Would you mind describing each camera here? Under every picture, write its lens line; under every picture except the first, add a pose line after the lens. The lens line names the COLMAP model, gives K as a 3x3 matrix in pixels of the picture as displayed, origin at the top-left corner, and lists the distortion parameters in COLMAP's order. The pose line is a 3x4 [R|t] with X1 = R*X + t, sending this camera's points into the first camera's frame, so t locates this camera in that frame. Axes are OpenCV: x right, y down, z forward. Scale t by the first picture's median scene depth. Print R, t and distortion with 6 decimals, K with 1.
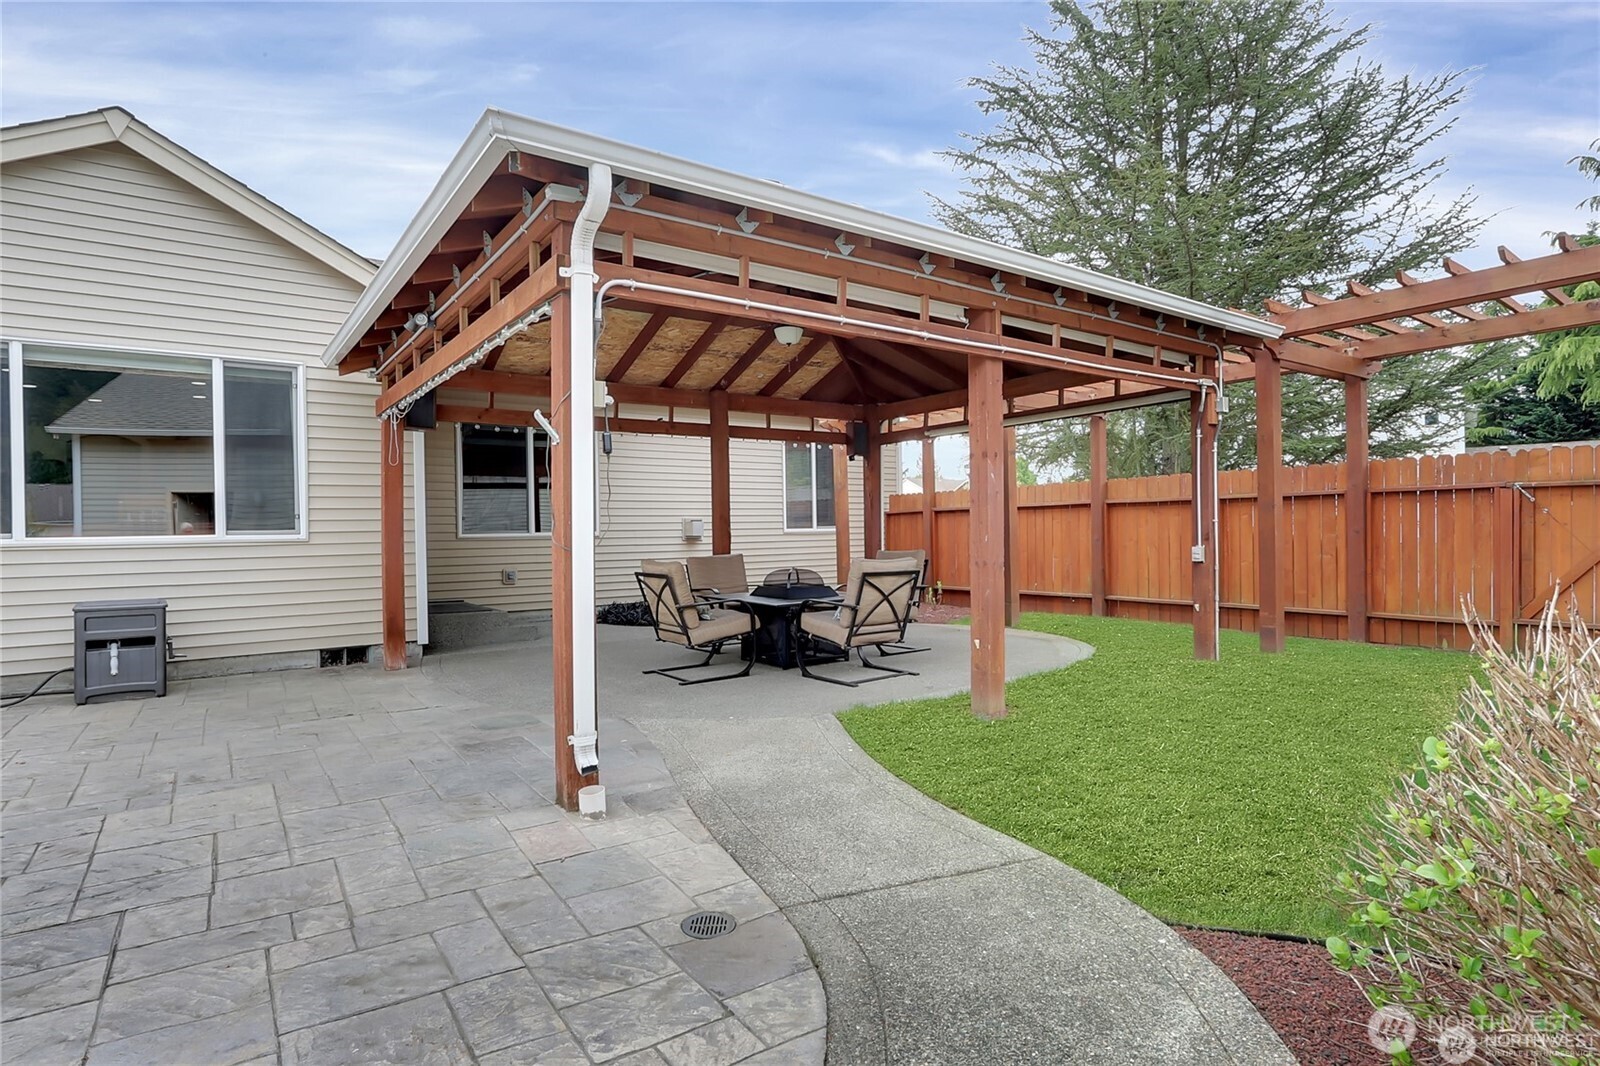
lens RADIAL K [[856.1, 0, 789.3], [0, 856.1, 532.2], [0, 0, 1]] dist [-0.031958, 0.004270]
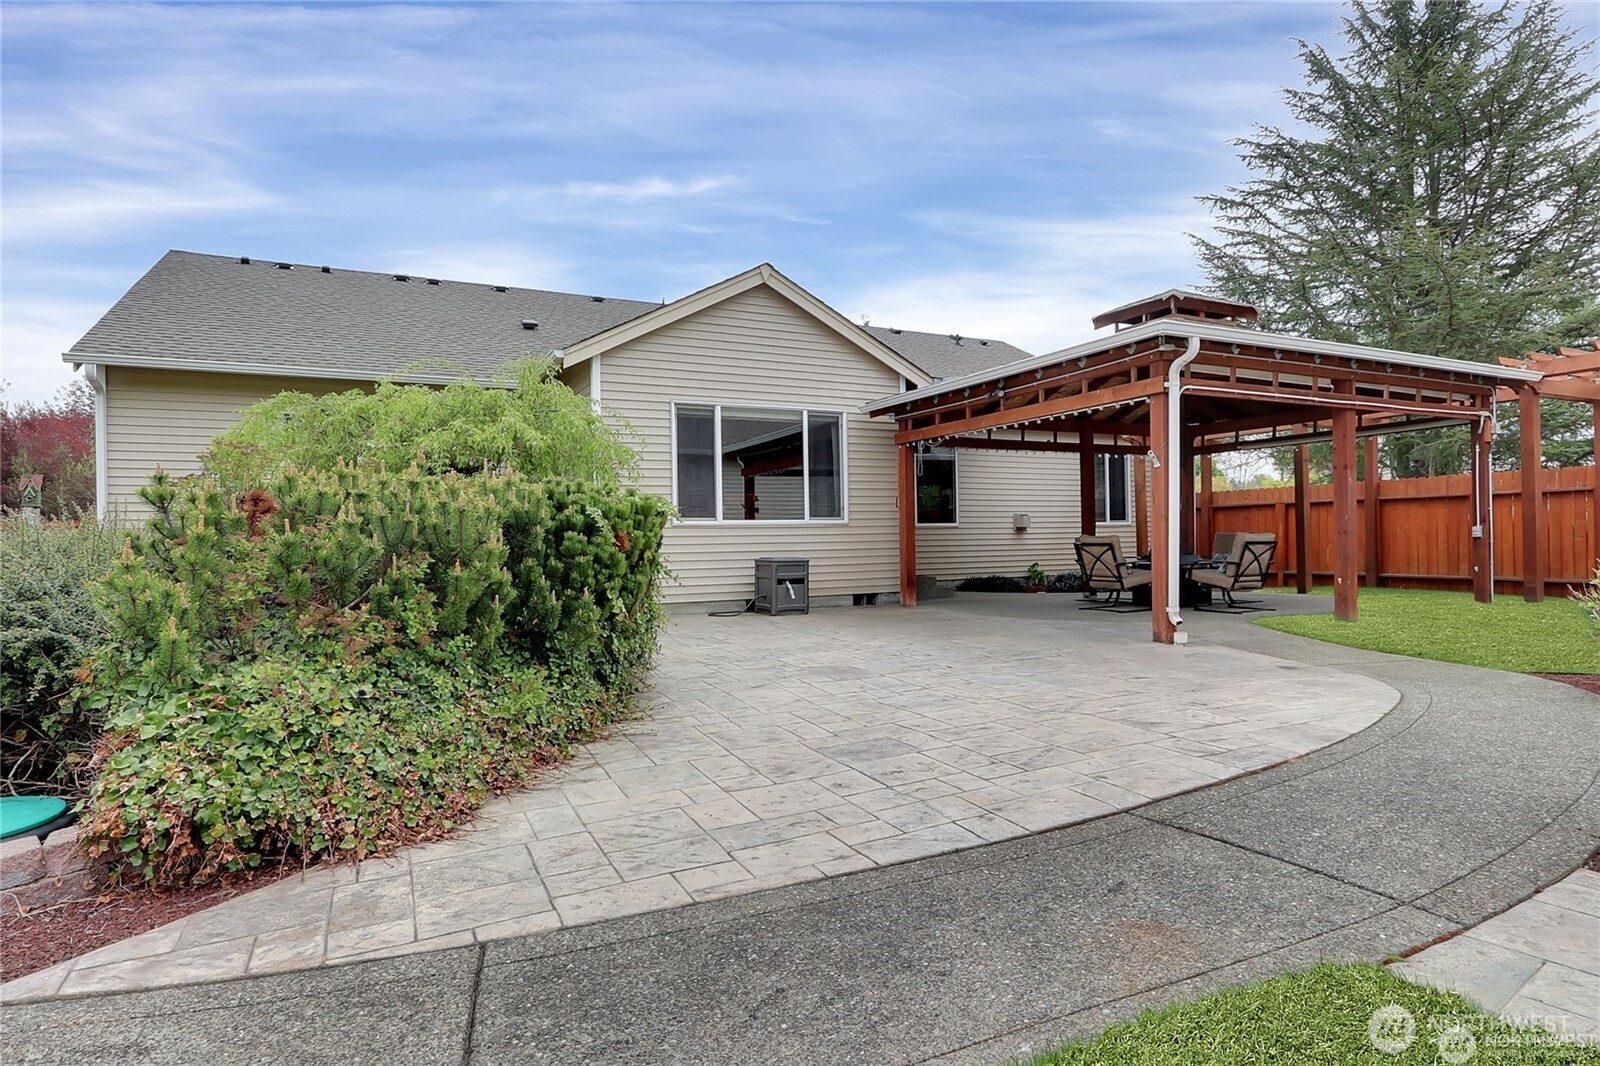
lens RADIAL K [[856.1, 0, 809.7], [0, 856.1, 534.5], [0, 0, 1]] dist [-0.031958, 0.004270]
pose [[0.983771, 0.000428, -0.179430, -0.372094], [-0.000892, 0.999996, -0.002504, 0.034359], [0.179428, 0.002623, 0.983768, -0.597505]]
